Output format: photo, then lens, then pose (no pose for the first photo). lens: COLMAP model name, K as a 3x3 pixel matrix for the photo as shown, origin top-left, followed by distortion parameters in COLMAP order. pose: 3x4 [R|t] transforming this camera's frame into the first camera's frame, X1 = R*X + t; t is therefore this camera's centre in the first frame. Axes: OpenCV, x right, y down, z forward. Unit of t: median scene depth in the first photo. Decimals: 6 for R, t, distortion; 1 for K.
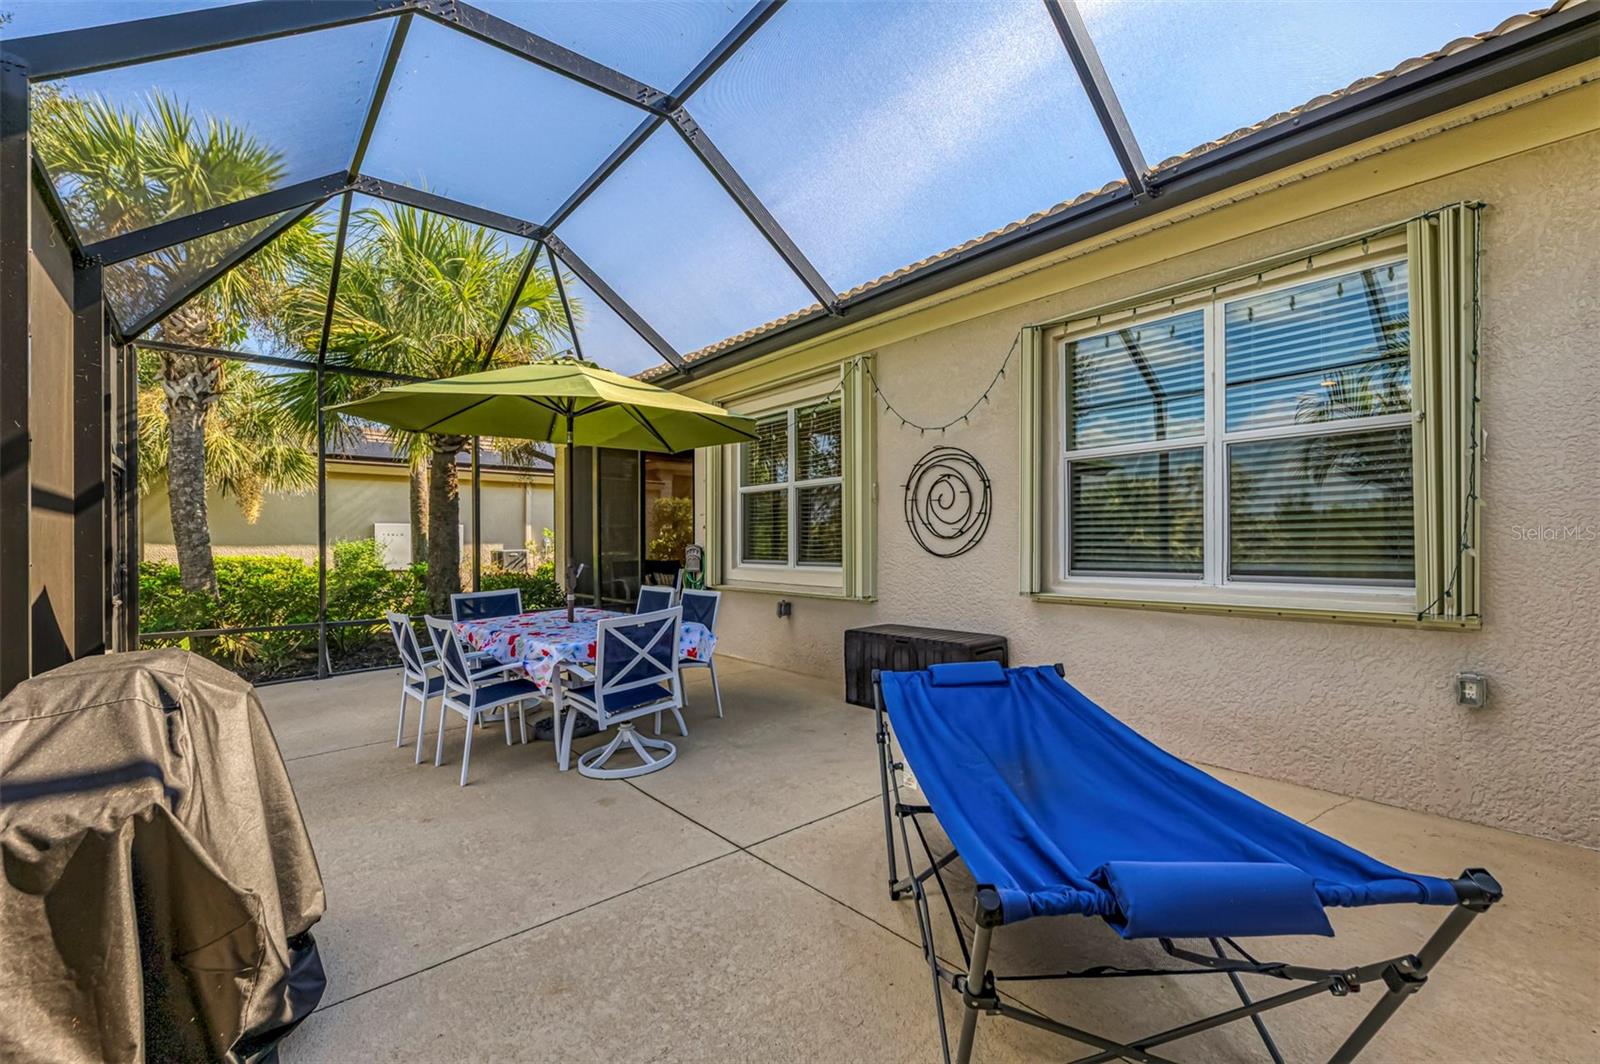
lens RADIAL K [[699.2, 0, 800.1], [0, 699.2, 537.7], [0, 0, 1]] dist [0.000644, 0.000333]
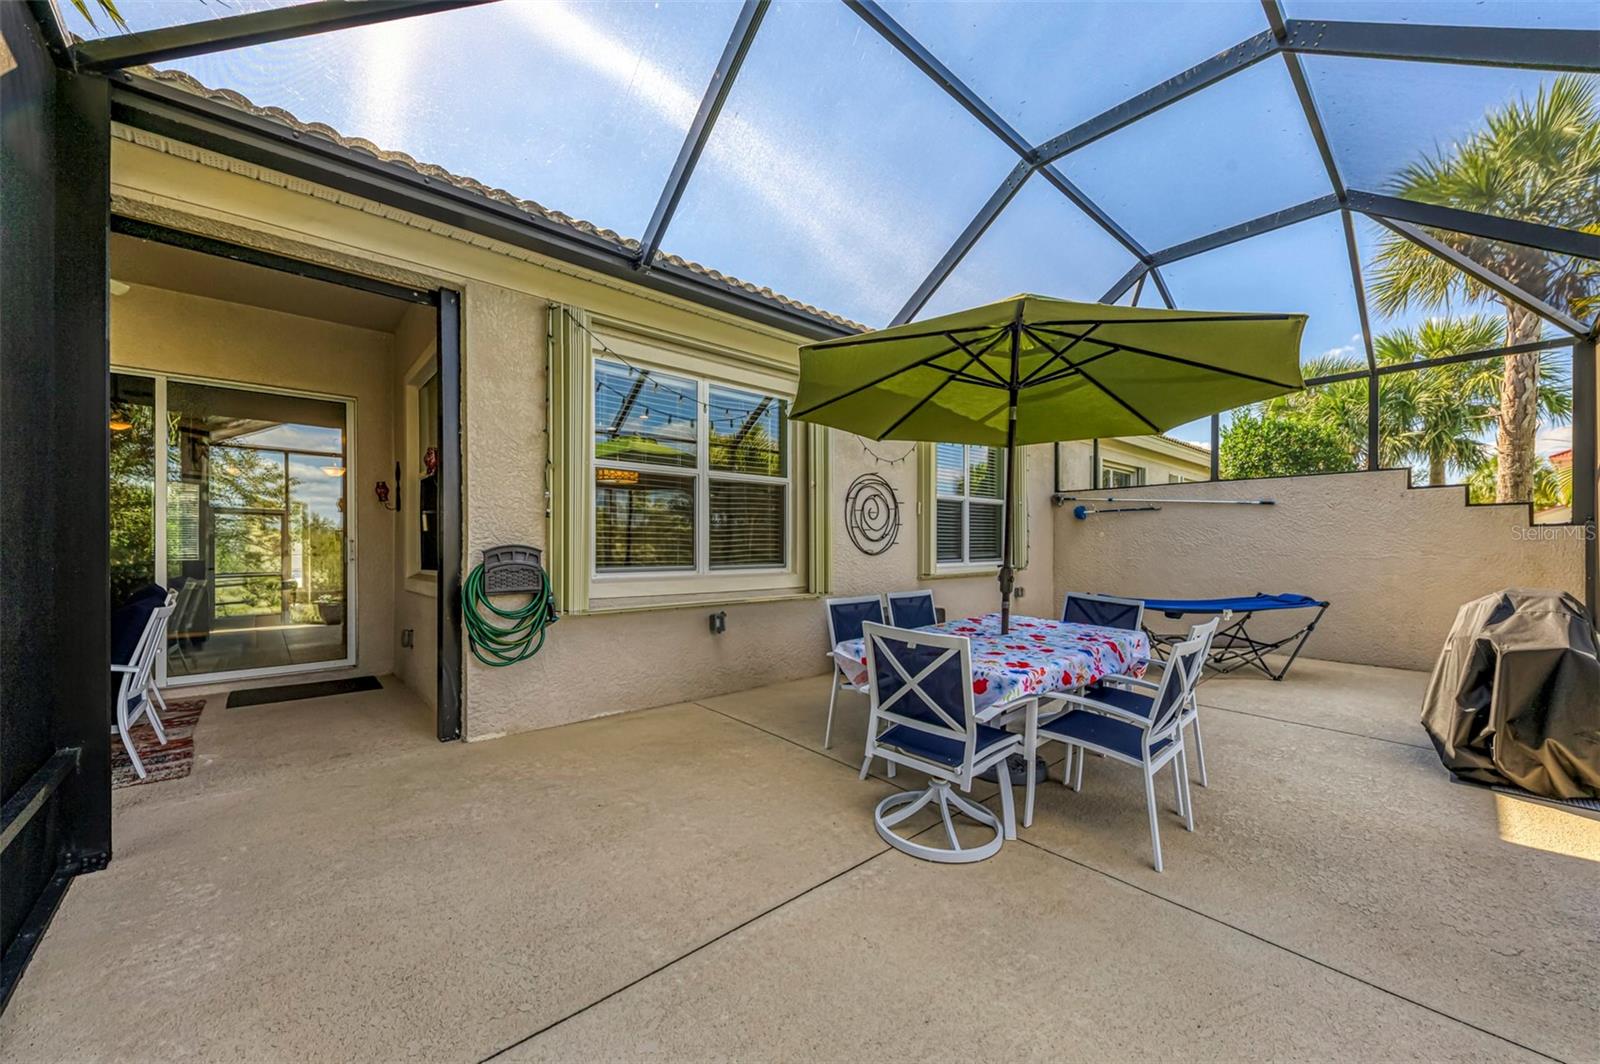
lens RADIAL K [[643.2, 0, 791.7], [0, 643.2, 546.1], [0, 0, 1]] dist [0.004497, 0.000291]
pose [[-0.079261, -0.000122, 0.996854, -1.007180], [-0.011516, 0.999933, -0.000793, 0.013757], [-0.996787, -0.011543, -0.079257, 1.240799]]
